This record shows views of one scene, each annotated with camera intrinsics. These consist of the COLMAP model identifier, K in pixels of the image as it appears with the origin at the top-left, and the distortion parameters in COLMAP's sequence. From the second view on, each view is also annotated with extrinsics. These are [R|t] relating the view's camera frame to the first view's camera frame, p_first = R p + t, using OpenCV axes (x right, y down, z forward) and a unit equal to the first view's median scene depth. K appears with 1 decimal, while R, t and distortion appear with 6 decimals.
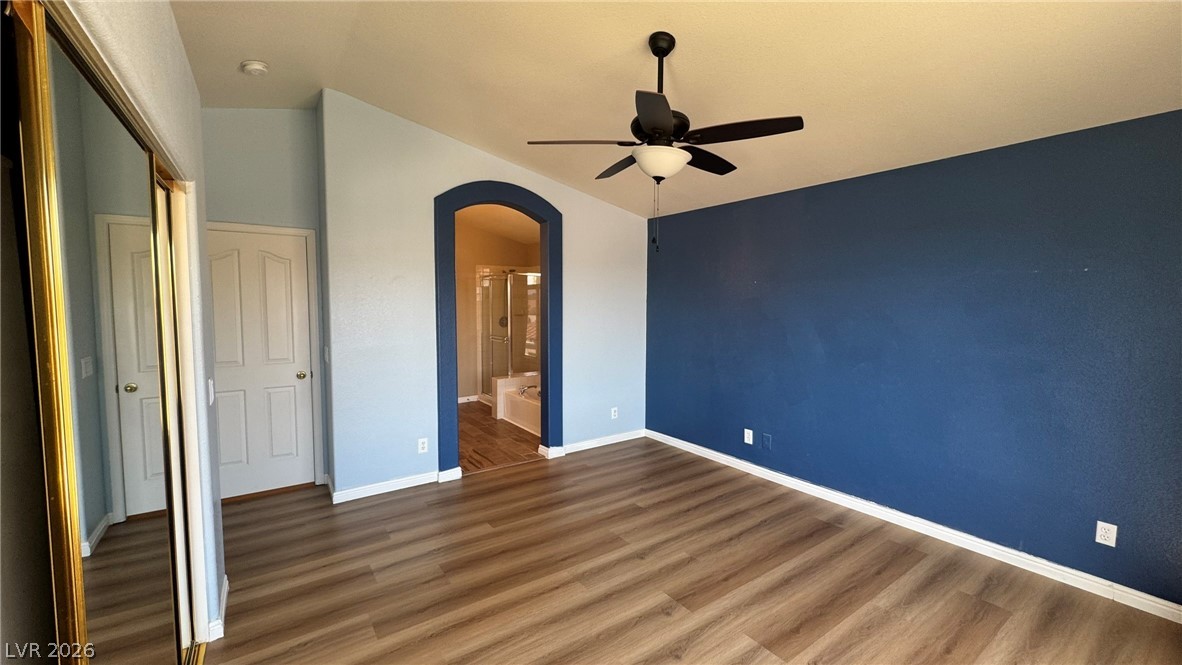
lens RADIAL K [[474.1, 0, 591.0], [0, 474.1, 332.5], [0, 0, 1]] dist [-0.001068, 0.000000]
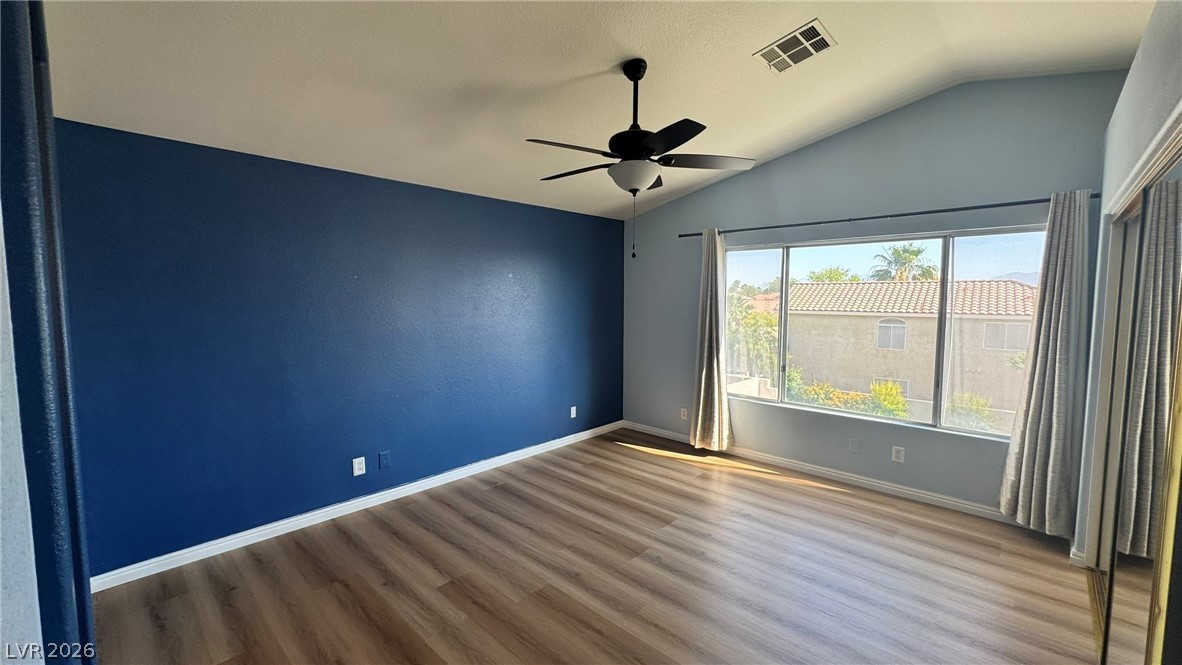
lens RADIAL K [[474.1, 0, 591.0], [0, 474.1, 332.5], [0, 0, 1]] dist [-0.001068, 0.000000]
pose [[-0.199183, -0.085243, 0.976248, -0.693539], [0.057188, 0.993501, 0.098417, -0.090112], [-0.978292, 0.075433, -0.193013, 0.981135]]
